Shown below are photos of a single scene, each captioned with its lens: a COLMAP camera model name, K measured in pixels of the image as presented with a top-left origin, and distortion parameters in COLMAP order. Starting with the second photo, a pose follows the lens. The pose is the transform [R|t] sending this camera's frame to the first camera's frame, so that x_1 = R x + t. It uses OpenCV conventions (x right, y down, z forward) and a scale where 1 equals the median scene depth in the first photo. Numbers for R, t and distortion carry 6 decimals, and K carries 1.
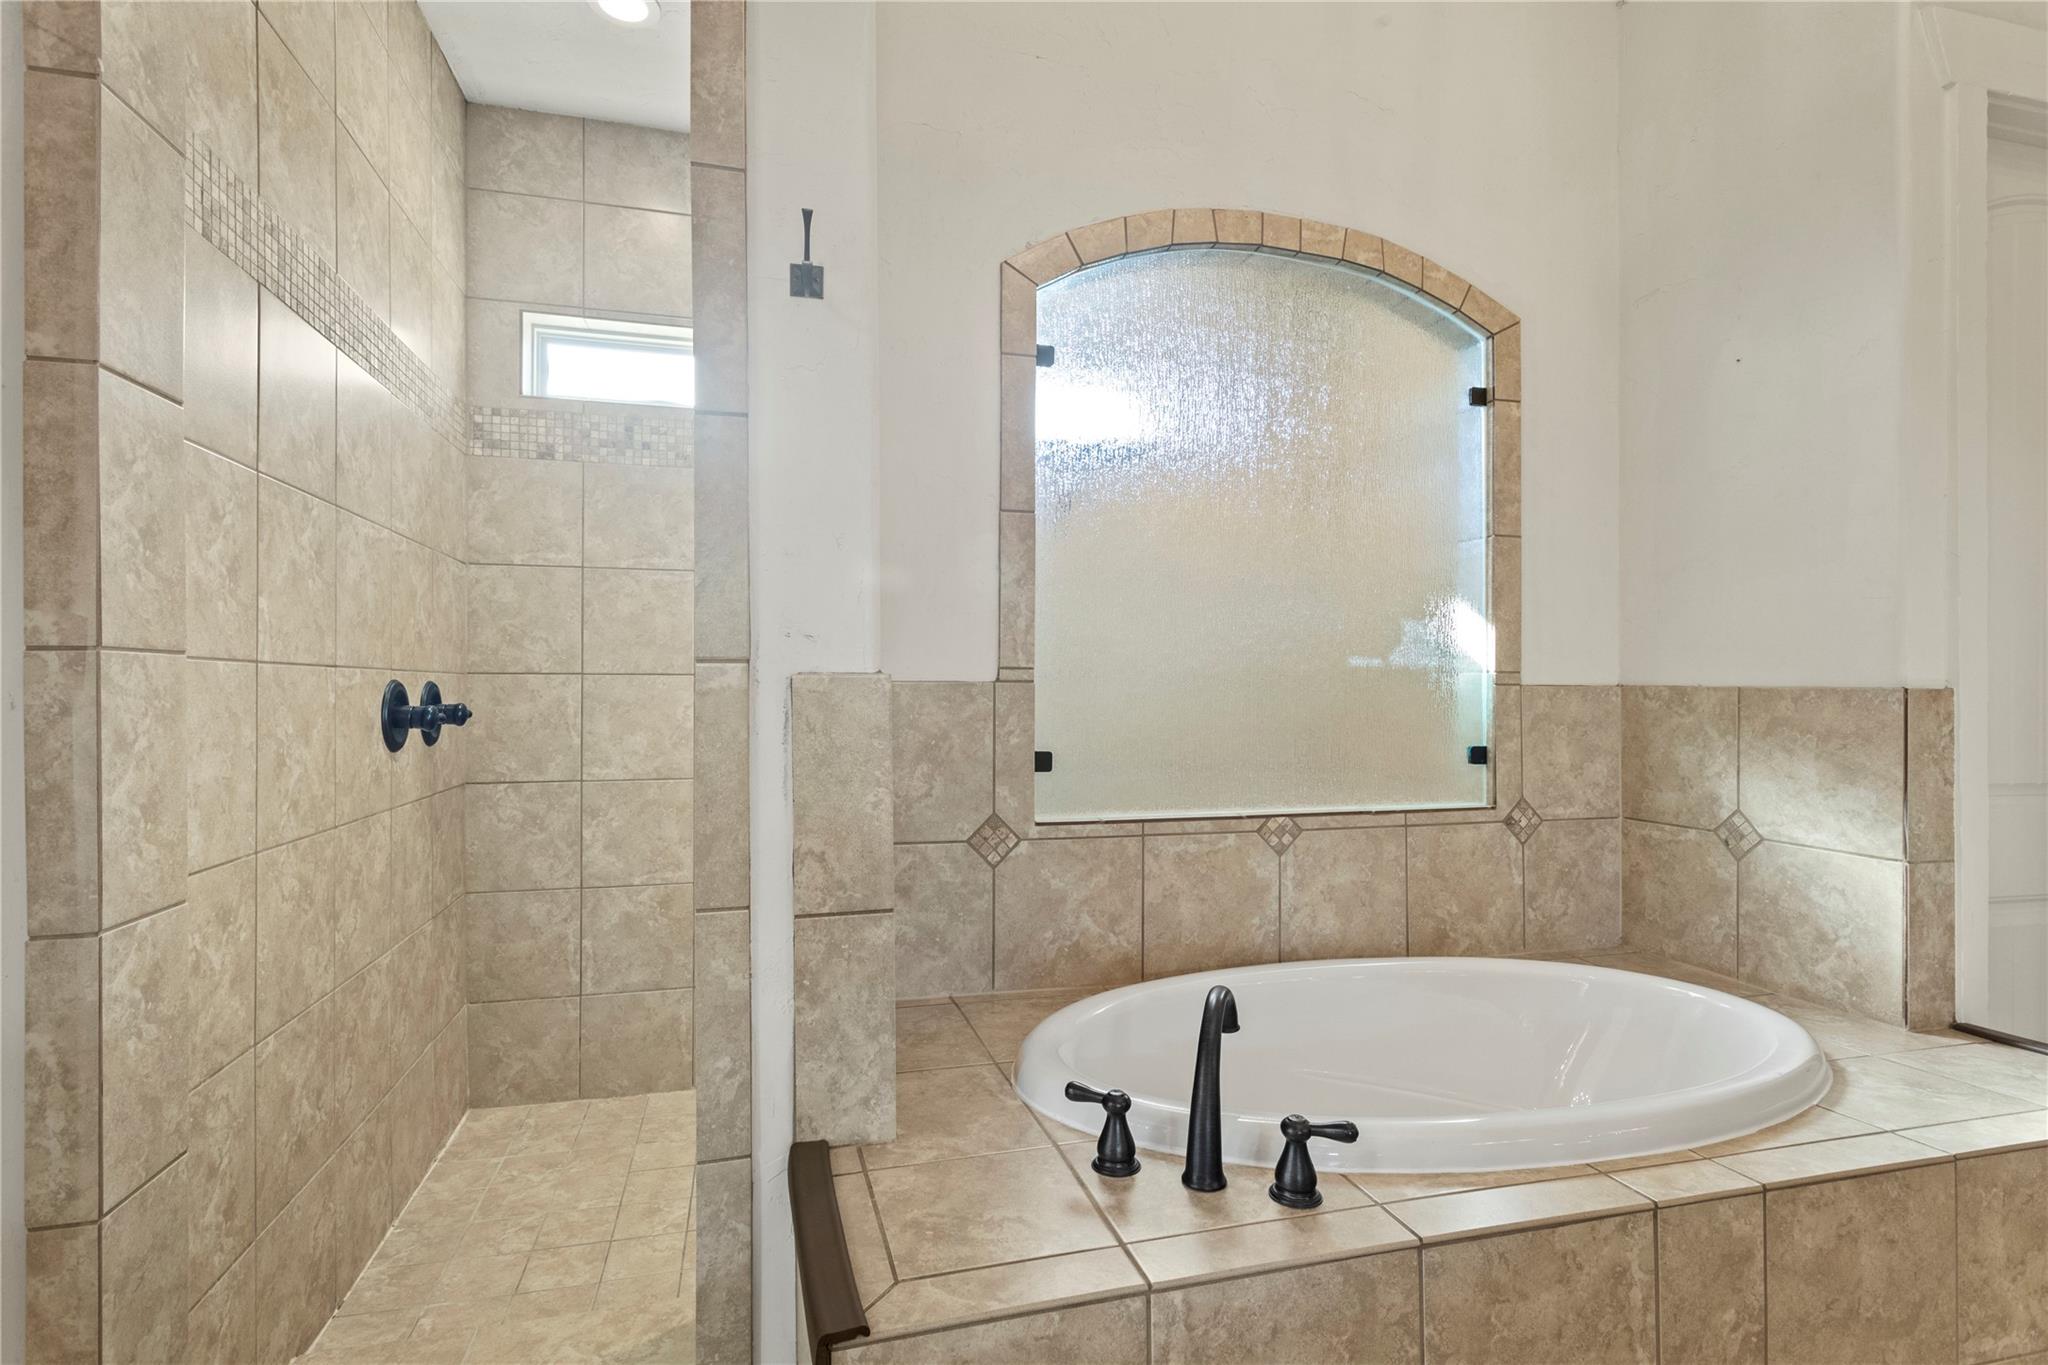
lens RADIAL K [[984.7, 0, 1014.7], [0, 984.7, 689.9], [0, 0, 1]] dist [0.002131, 0.000053]
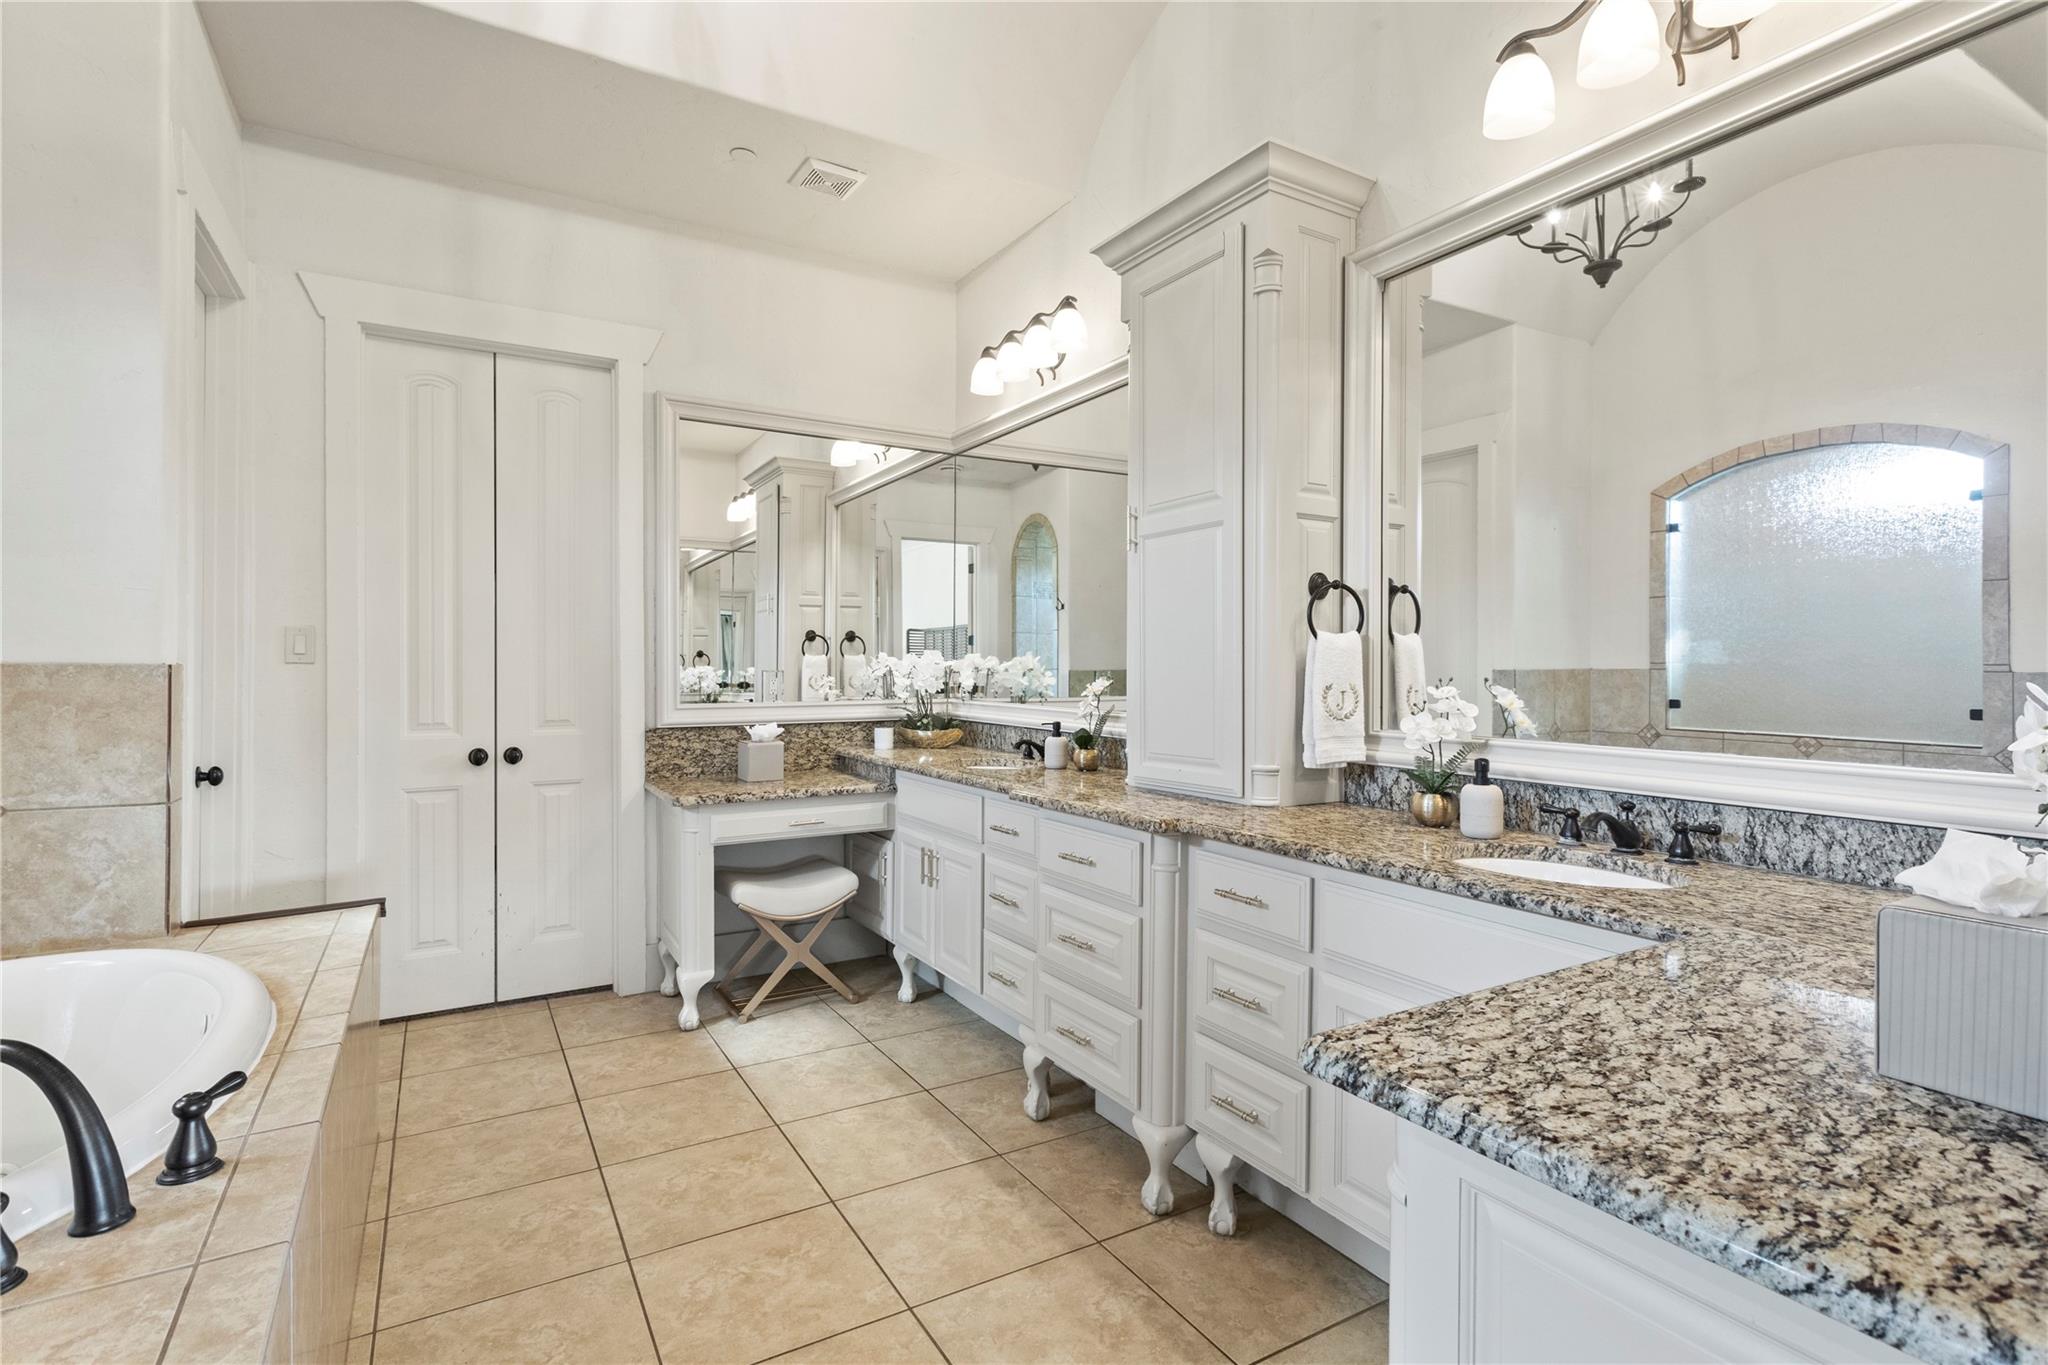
lens RADIAL K [[984.7, 0, 1019.7], [0, 984.7, 675.1], [0, 0, 1]] dist [0.002131, 0.000053]
pose [[-0.271315, -0.008508, 0.962453, -0.561198], [-0.006129, 0.999956, 0.007112, -0.003987], [-0.962471, -0.003970, -0.271355, 0.284412]]
